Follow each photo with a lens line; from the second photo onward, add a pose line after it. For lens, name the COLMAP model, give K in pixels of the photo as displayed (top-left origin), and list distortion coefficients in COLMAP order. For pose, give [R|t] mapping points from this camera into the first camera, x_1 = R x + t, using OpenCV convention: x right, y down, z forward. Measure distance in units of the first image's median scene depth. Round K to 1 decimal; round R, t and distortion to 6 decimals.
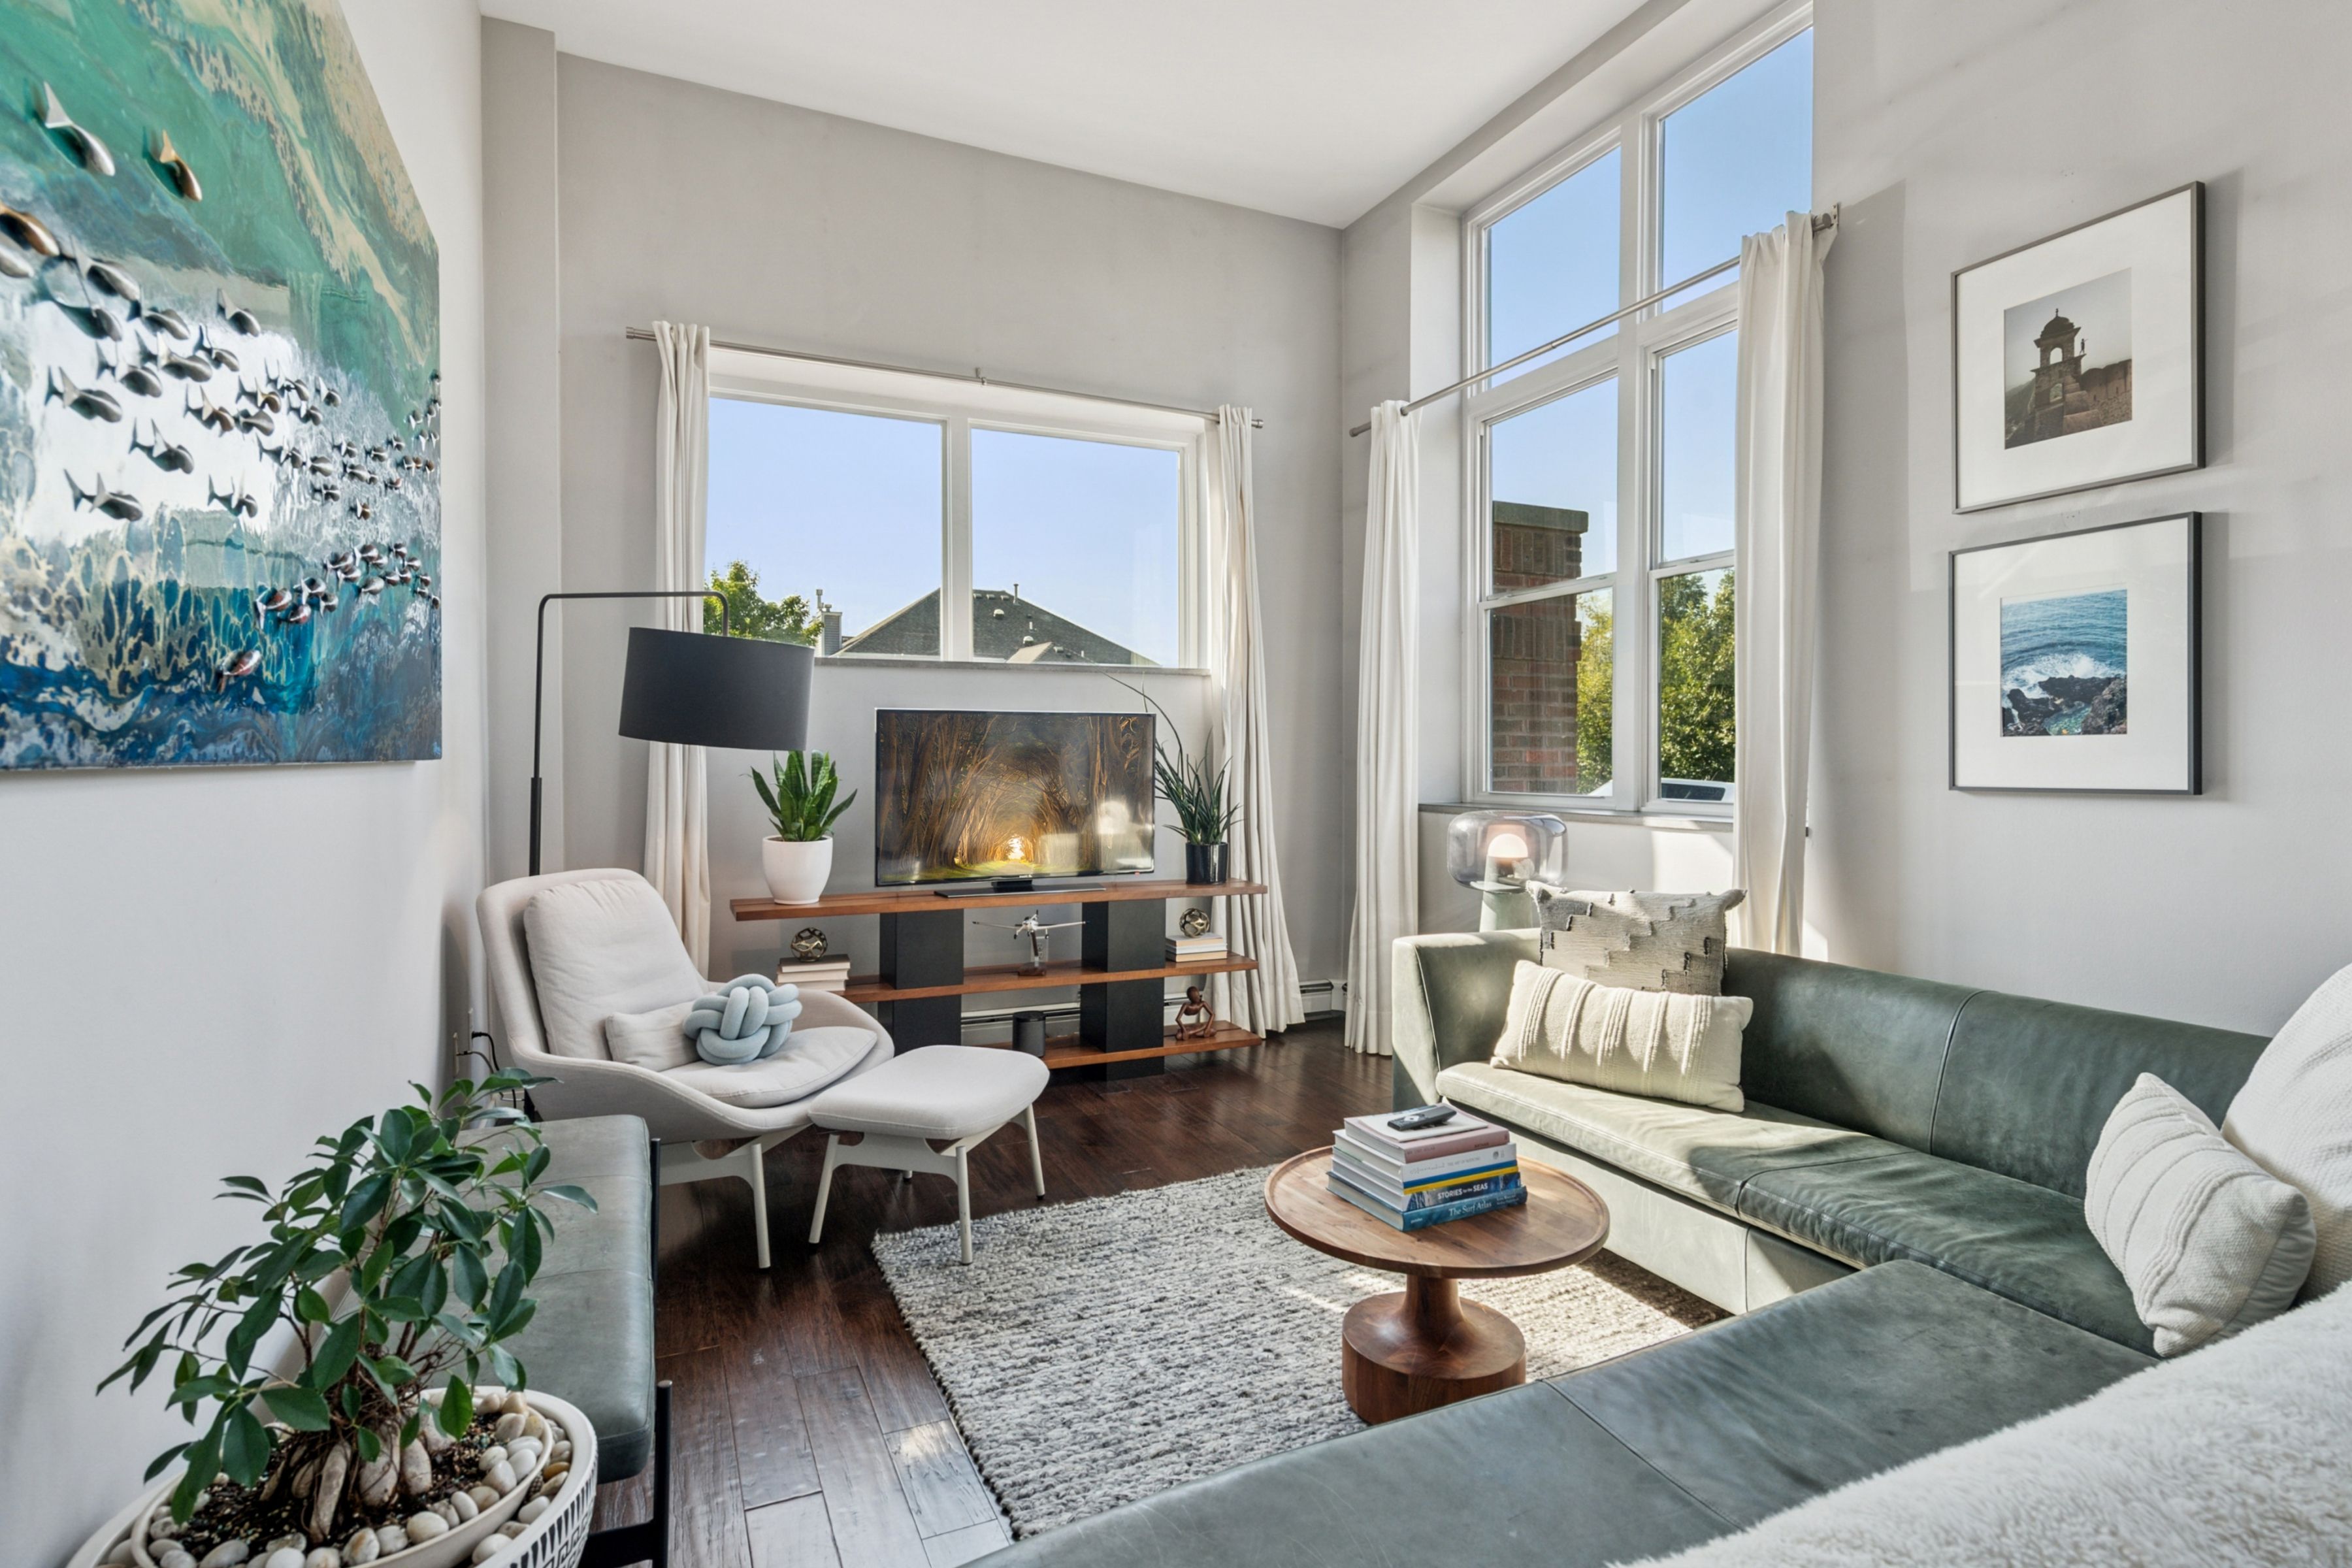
lens RADIAL K [[1182.3, 0, 1147.2], [0, 1182.3, 759.8], [0, 0, 1]] dist [-0.004489, -0.000690]
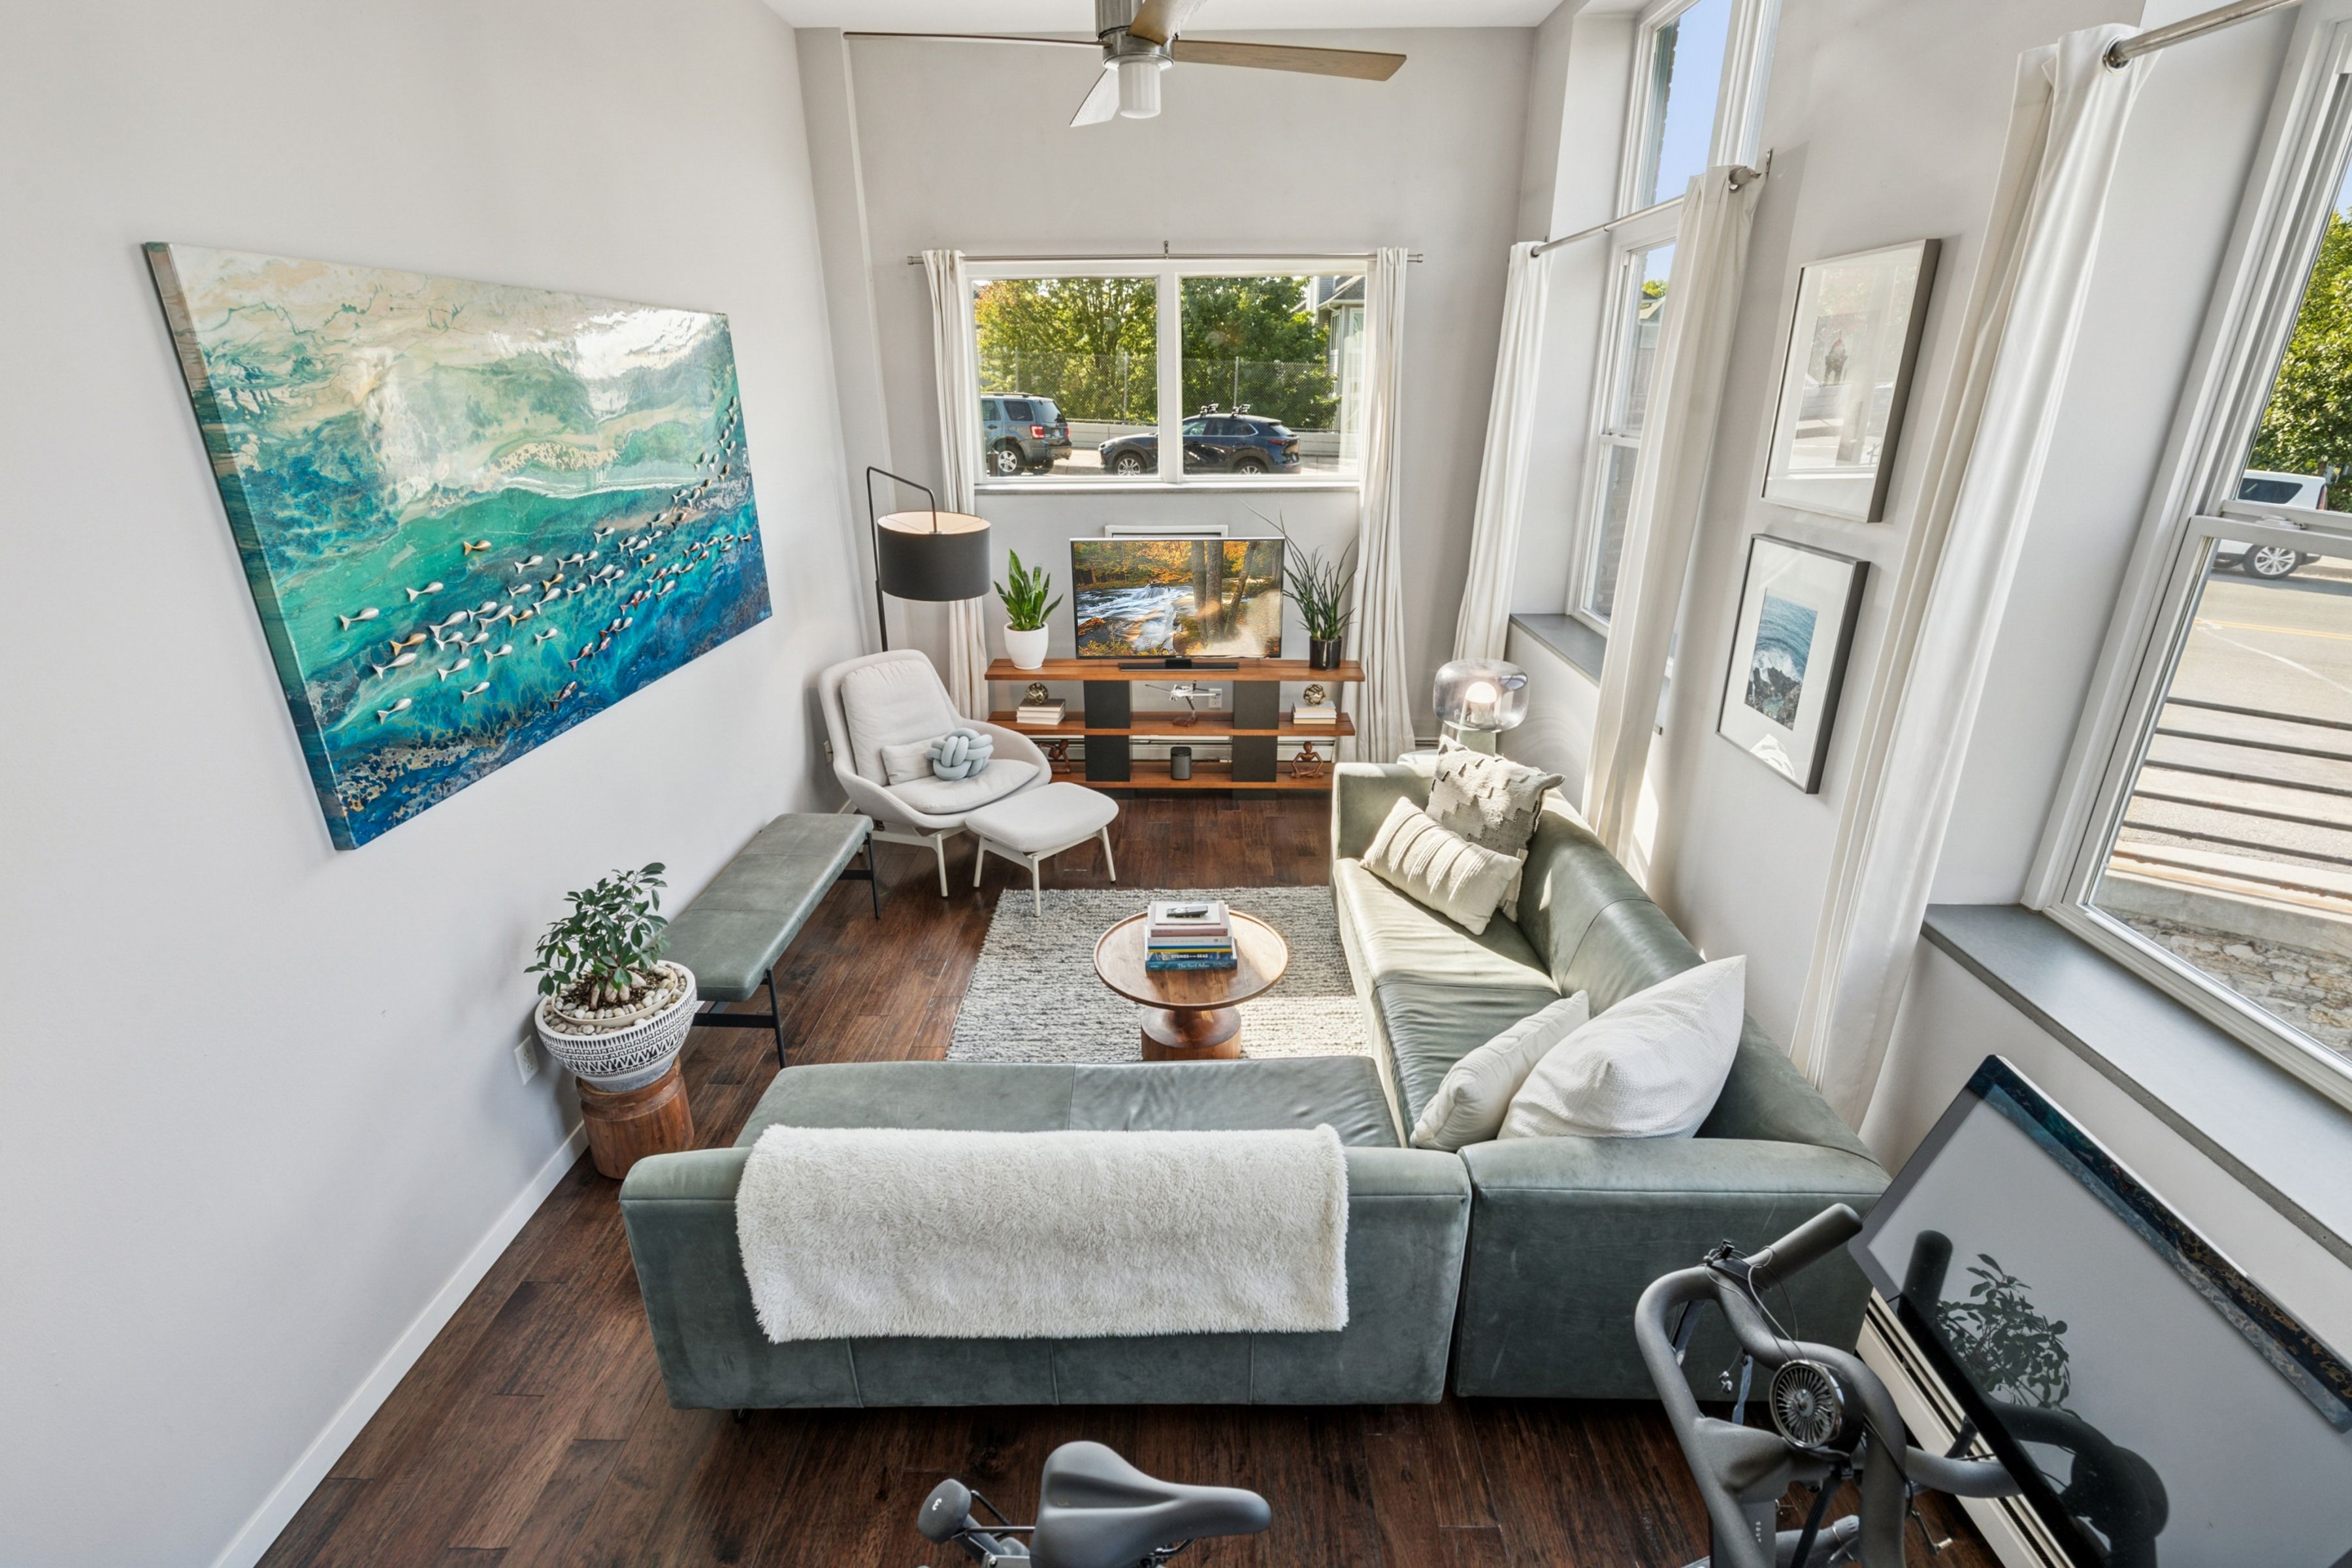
lens RADIAL K [[1059.4, 0, 1162.2], [0, 1059.4, 775.6], [0, 0, 1]] dist [-0.011751, -0.000266]
pose [[0.902203, 0.146628, -0.405623, 0.580903], [0.007503, 0.934963, 0.354666, -0.308256], [0.431246, -0.323024, 0.842426, -0.174370]]
